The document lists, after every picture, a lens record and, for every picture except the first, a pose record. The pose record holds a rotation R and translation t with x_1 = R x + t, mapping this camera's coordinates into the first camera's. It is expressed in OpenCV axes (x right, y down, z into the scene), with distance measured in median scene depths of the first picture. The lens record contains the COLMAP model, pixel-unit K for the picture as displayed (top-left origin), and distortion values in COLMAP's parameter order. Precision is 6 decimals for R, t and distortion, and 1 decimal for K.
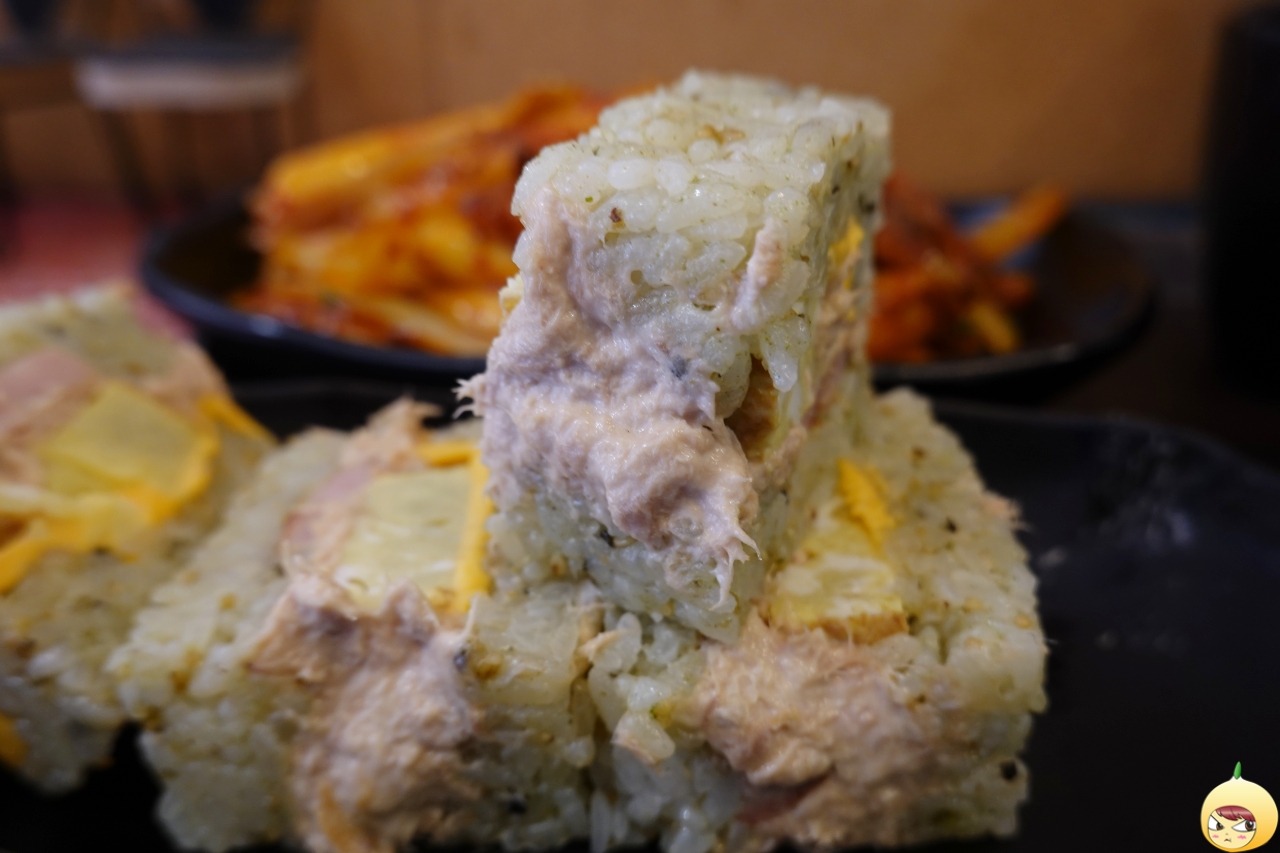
lens RADIAL K [[1126.5, 0, 660.9], [0, 1126.5, 466.0], [0, 0, 1]] dist [-0.009994, 0.005723]
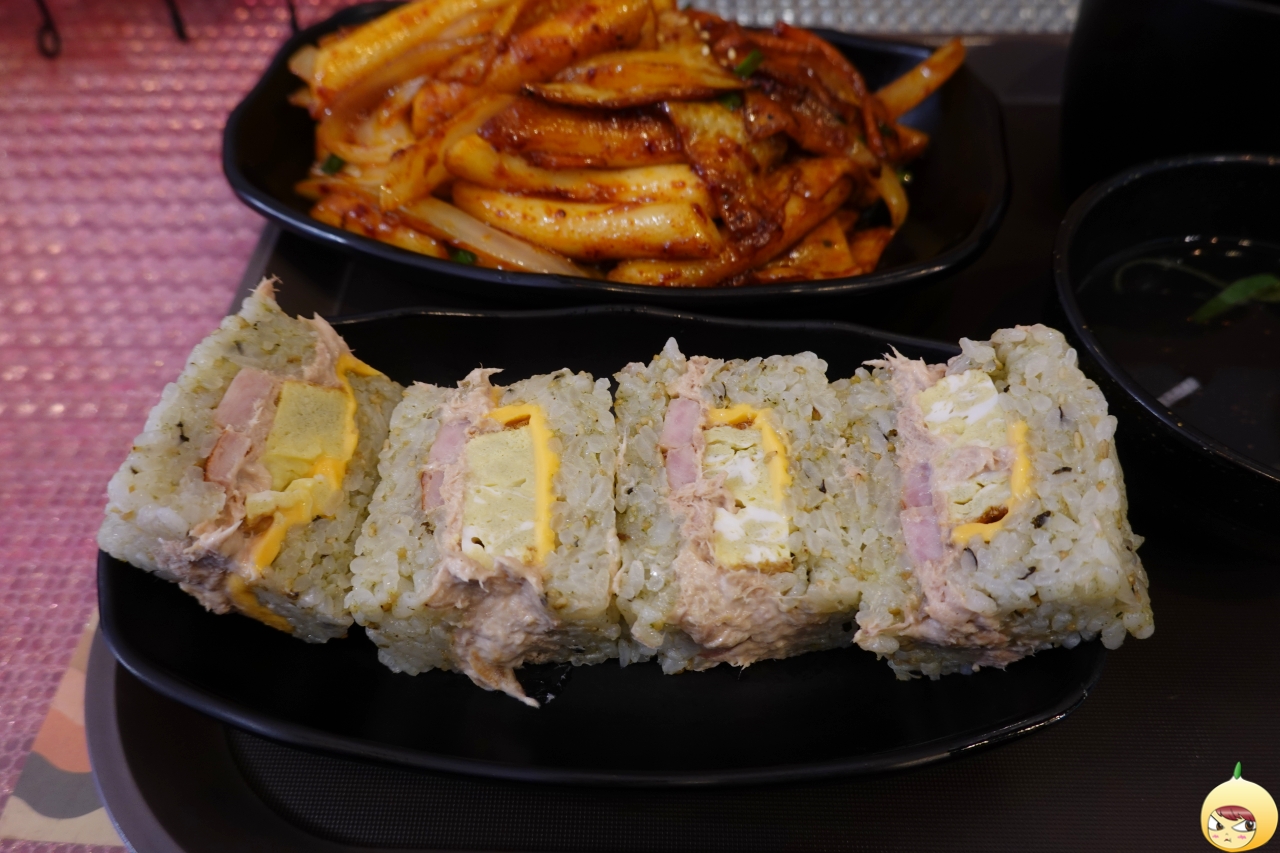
lens RADIAL K [[979.3, 0, 732.2], [0, 979.3, 425.4], [0, 0, 1]] dist [-0.001100, 0.003650]
pose [[0.997486, -0.033199, 0.062603, 0.033587], [0.008648, 0.933893, 0.357448, -0.633883], [-0.070332, -0.356008, 0.931832, -0.388788]]
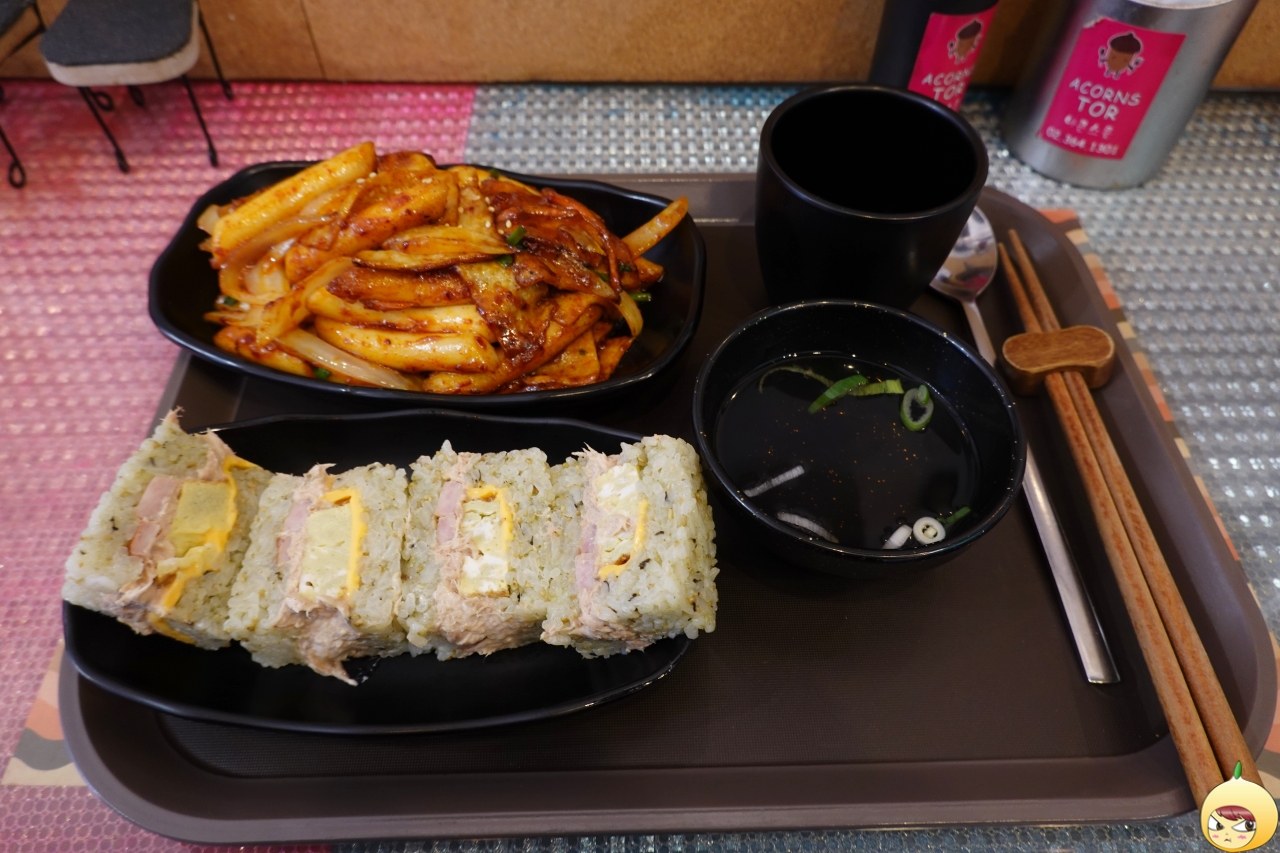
lens RADIAL K [[849.7, 0, 690.9], [0, 849.7, 429.4], [0, 0, 1]] dist [0.002019, 0.000513]
pose [[0.992030, -0.062384, 0.109478, 0.474564], [0.016340, 0.925194, 0.379142, -1.078177], [-0.124941, -0.374331, 0.918839, -0.933388]]
